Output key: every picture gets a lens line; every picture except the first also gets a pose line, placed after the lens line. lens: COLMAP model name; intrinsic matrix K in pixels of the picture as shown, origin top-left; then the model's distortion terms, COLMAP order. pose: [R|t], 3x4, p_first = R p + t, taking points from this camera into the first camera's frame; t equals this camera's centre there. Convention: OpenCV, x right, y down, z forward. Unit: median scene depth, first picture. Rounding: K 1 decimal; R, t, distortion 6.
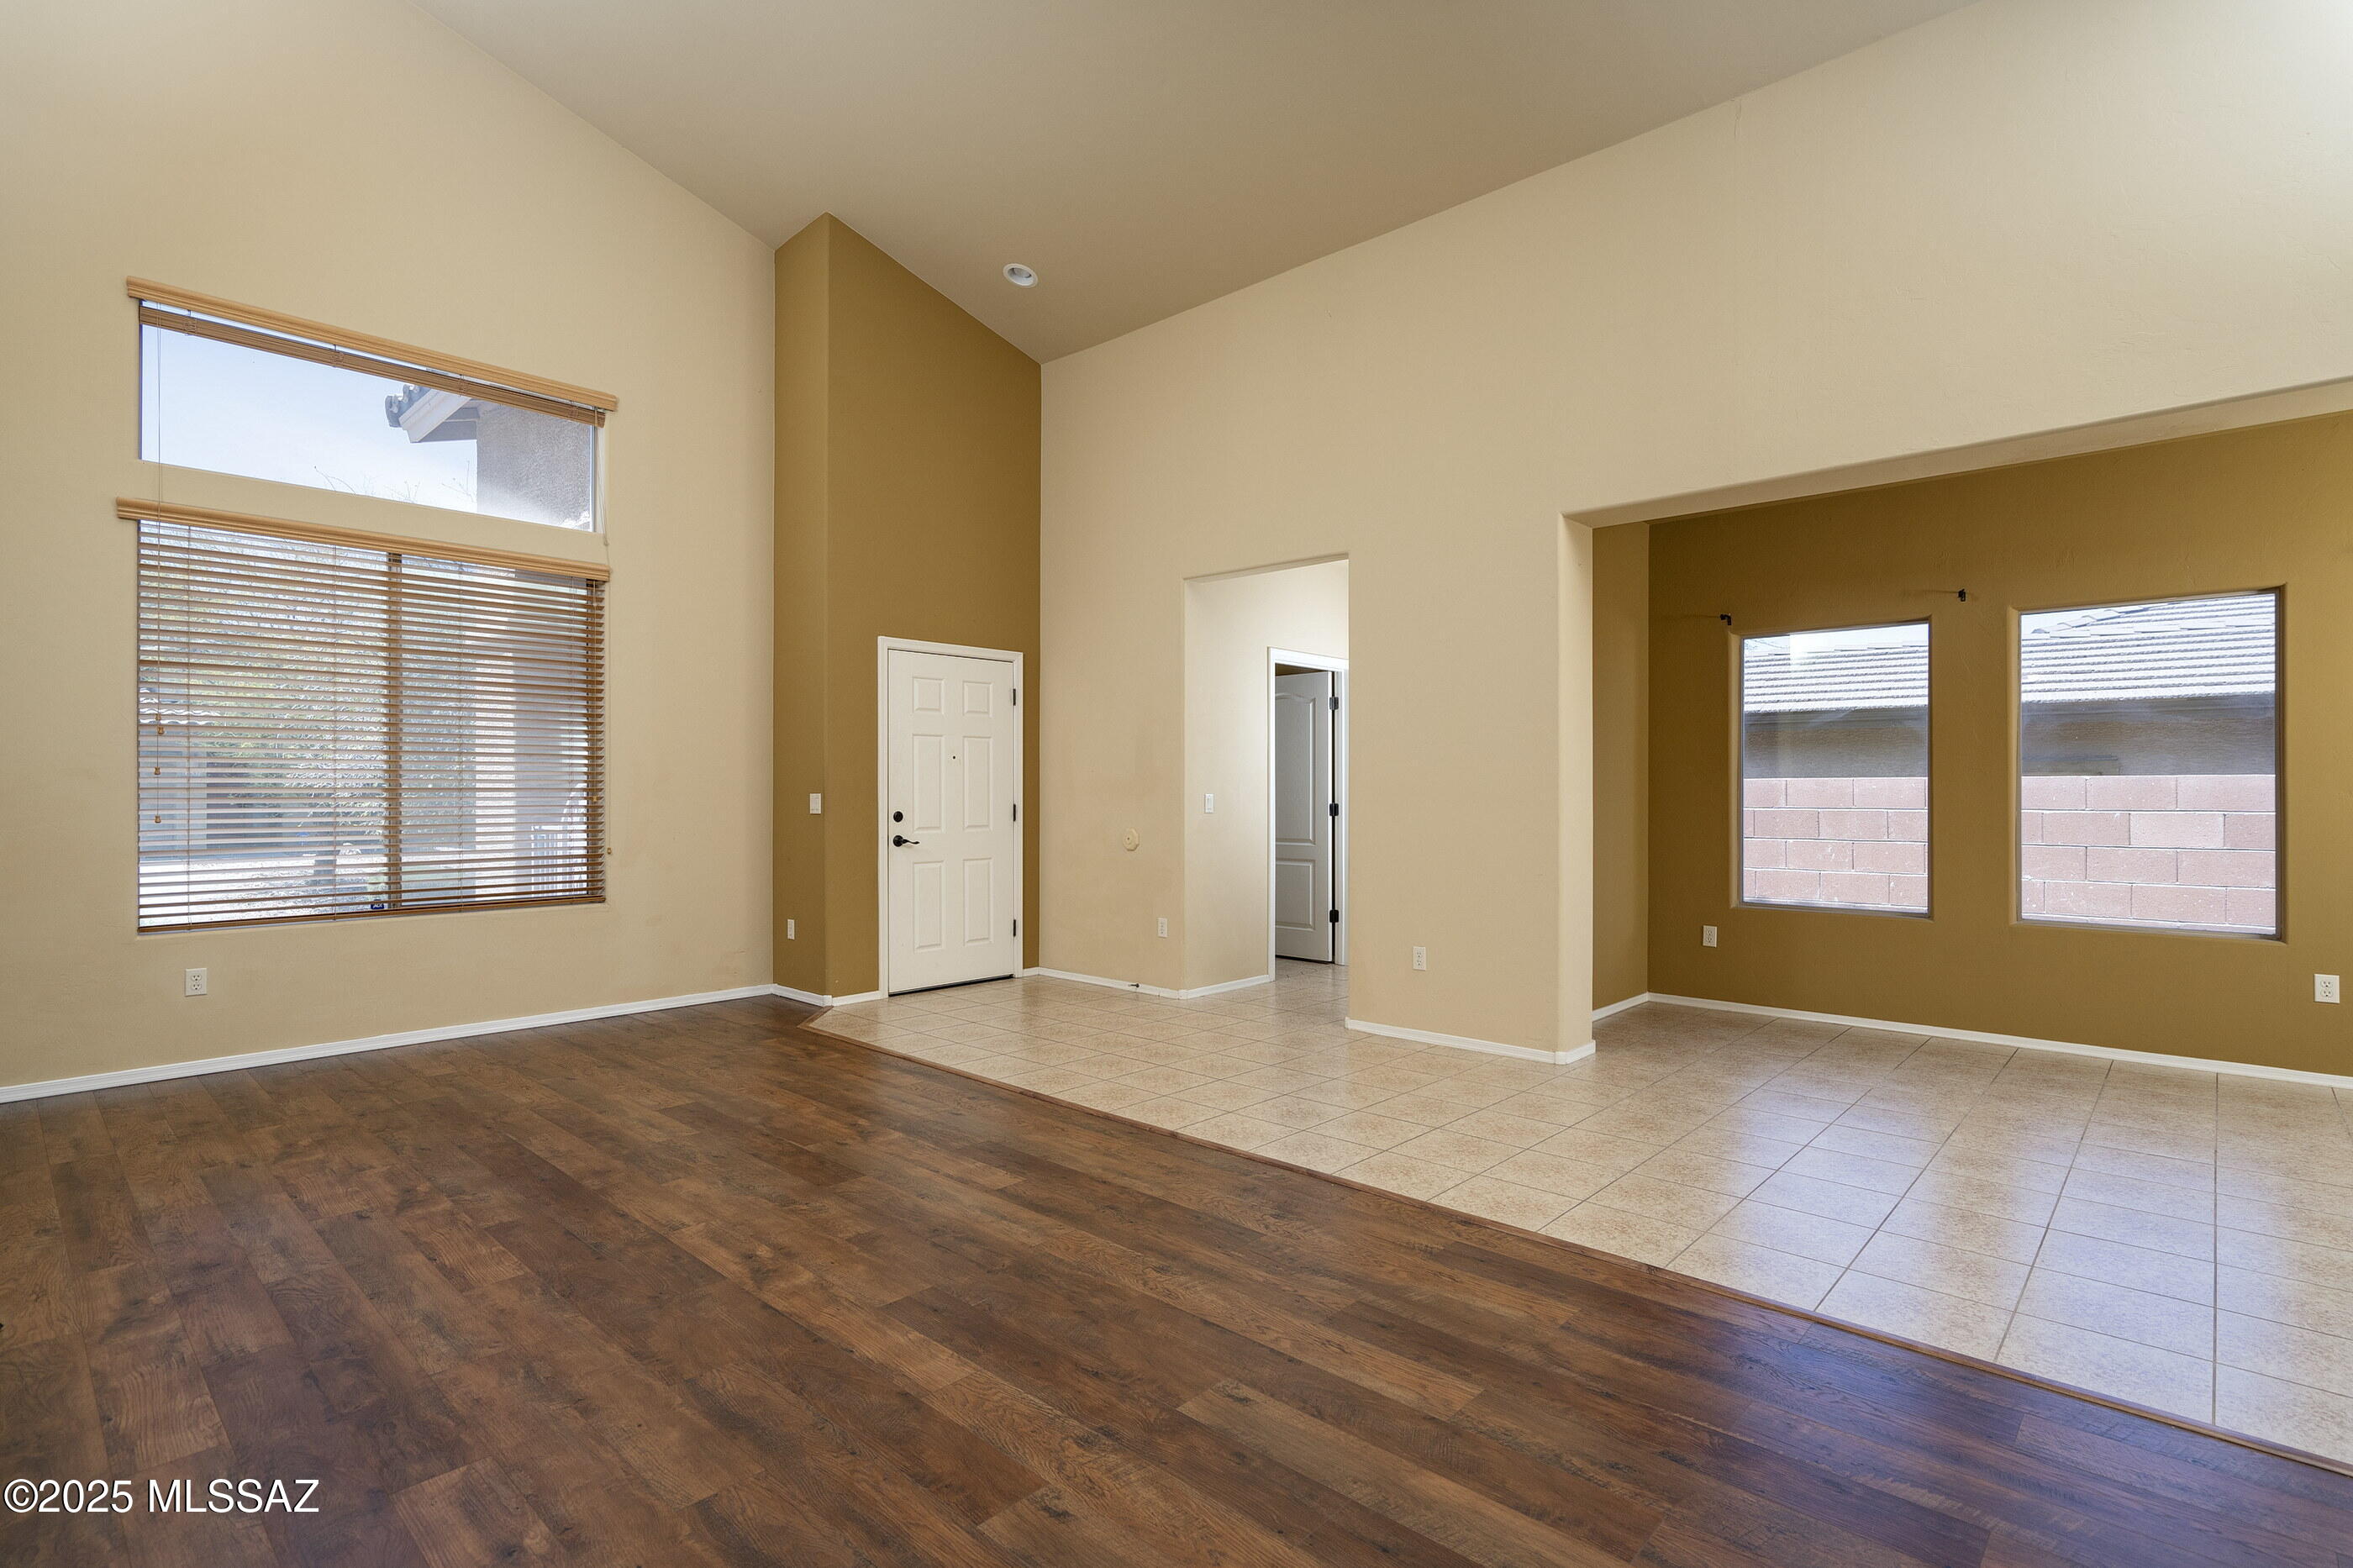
lens RADIAL K [[1118.2, 0, 1176.5], [0, 1118.2, 784.0], [0, 0, 1]] dist [0.001886, 0.001254]
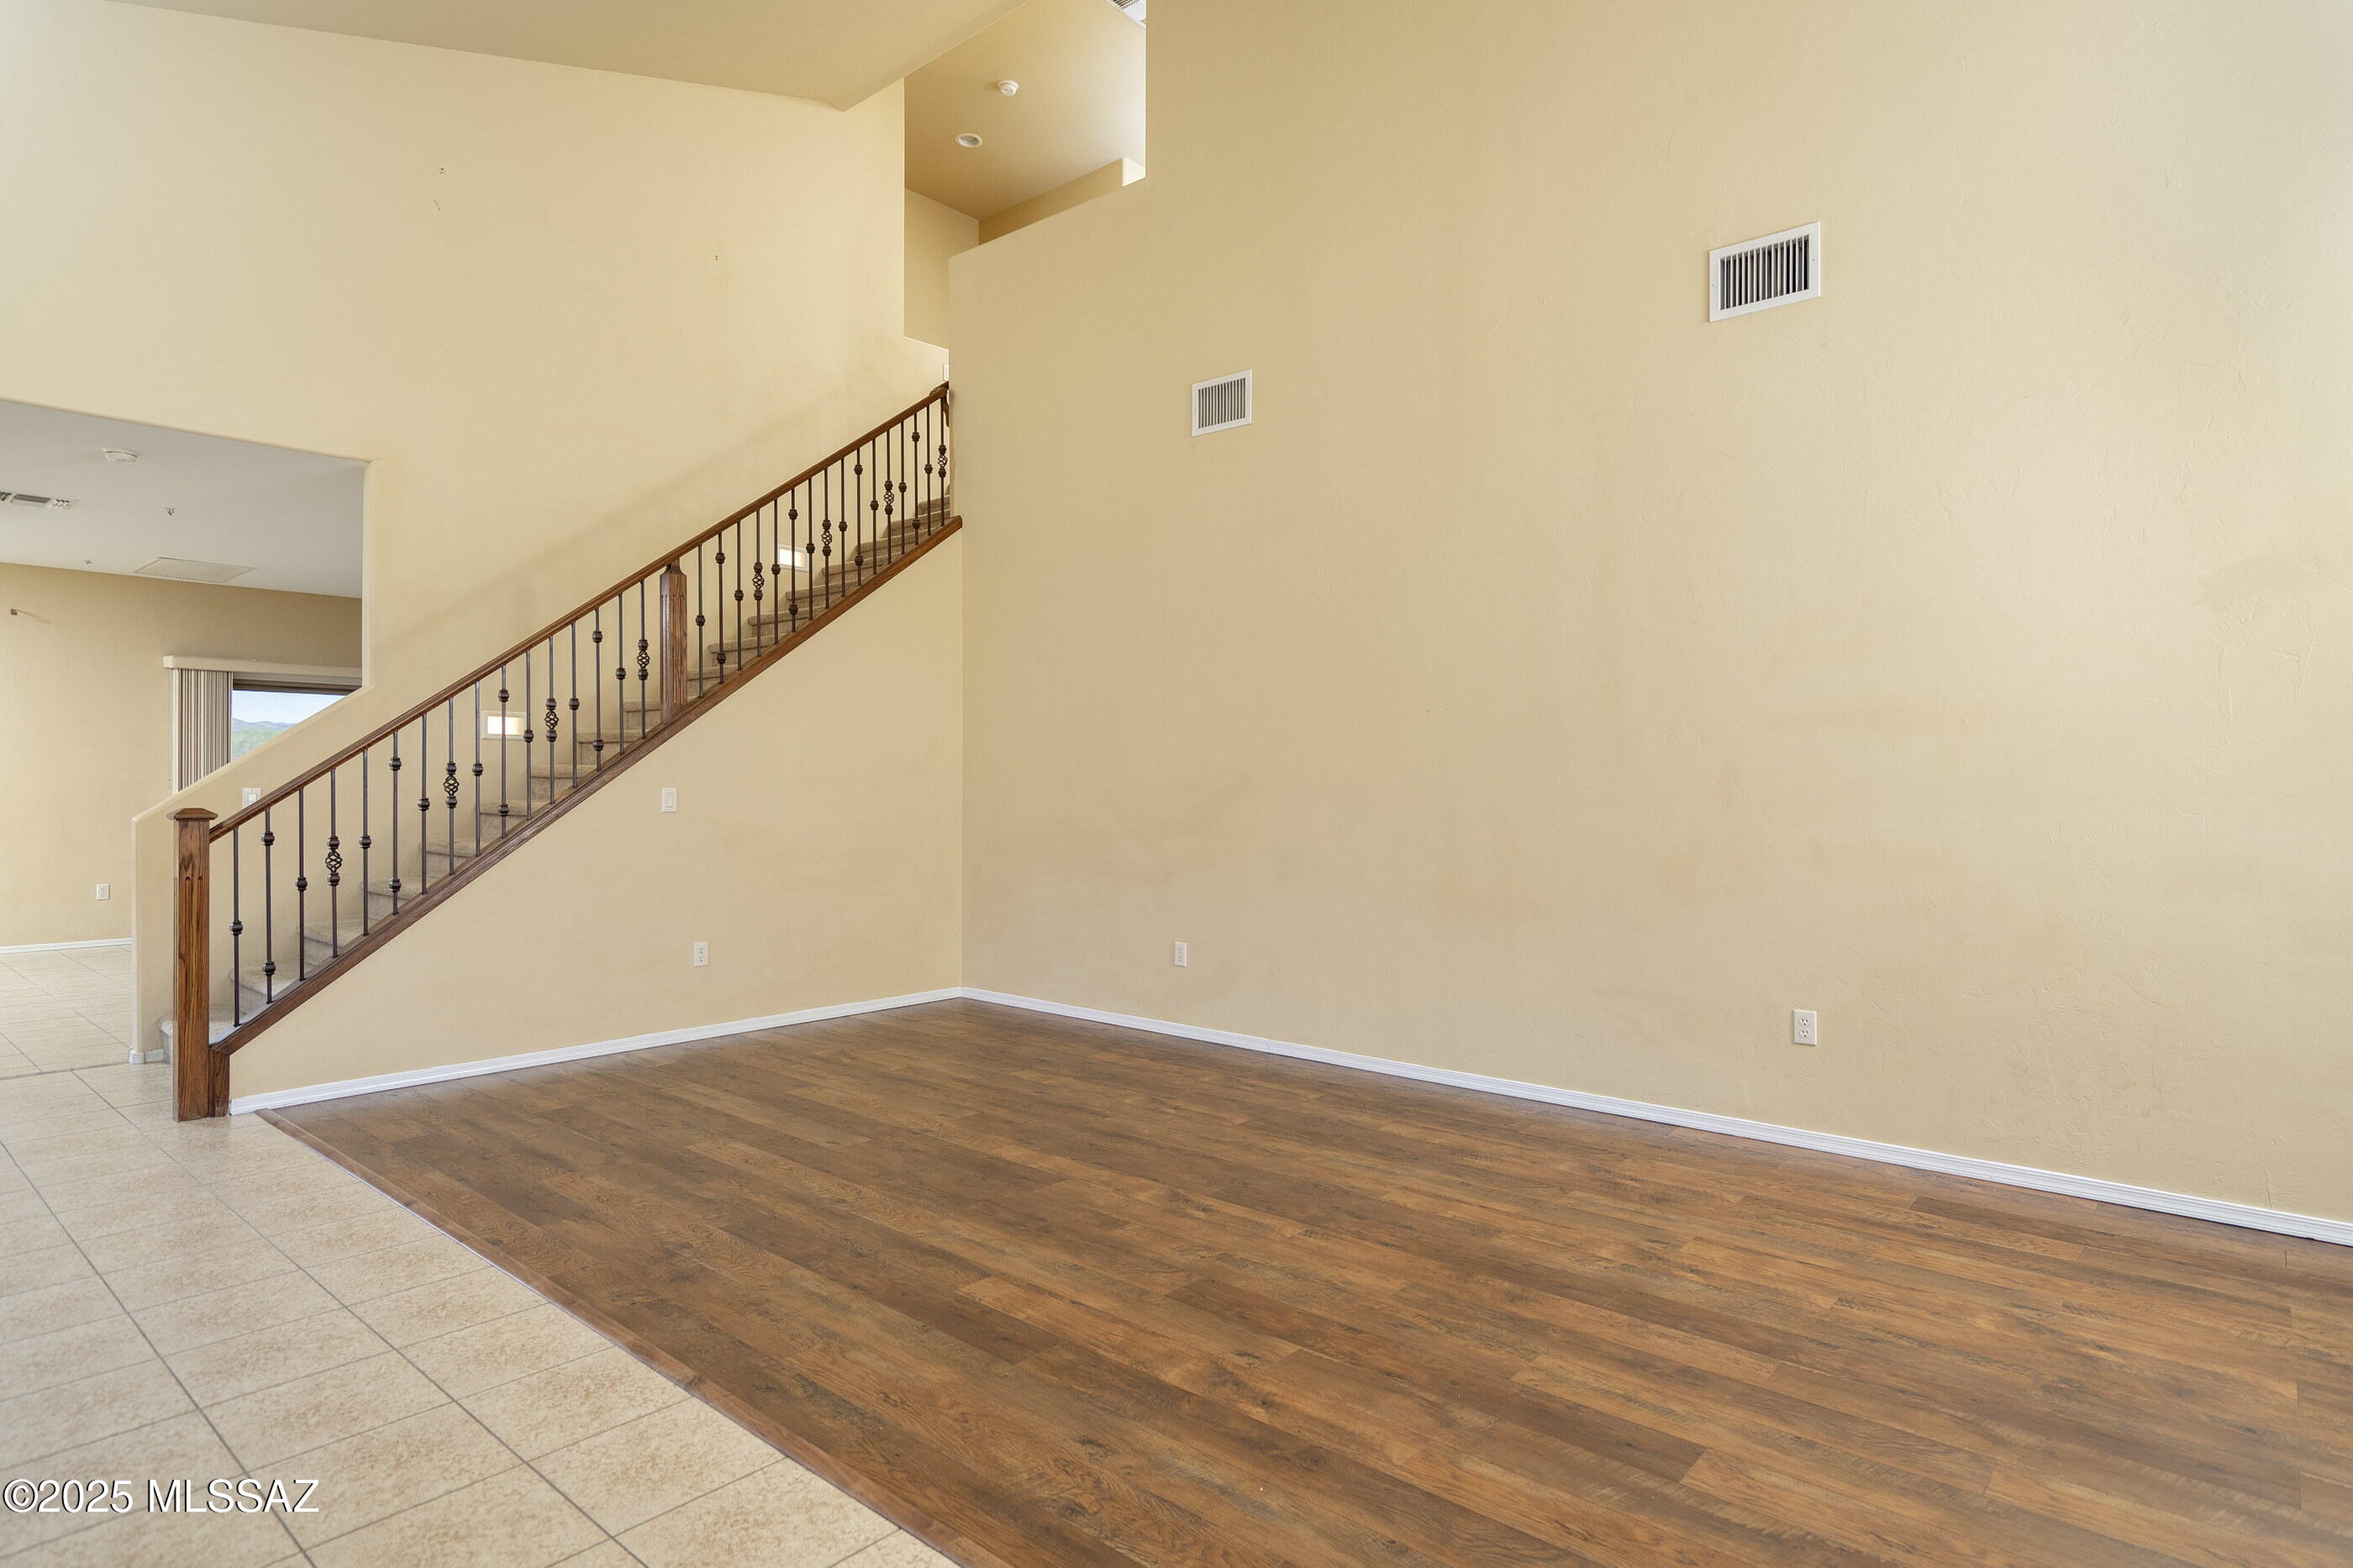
lens RADIAL K [[1311.6, 0, 1176.5], [0, 1311.6, 784.0], [0, 0, 1]] dist [-0.001444, -0.000072]
pose [[-0.999684, -0.001996, -0.025063, -0.289112], [-0.001861, 0.999984, -0.005415, 0.005159], [0.025074, -0.005367, -0.999671, 2.089357]]
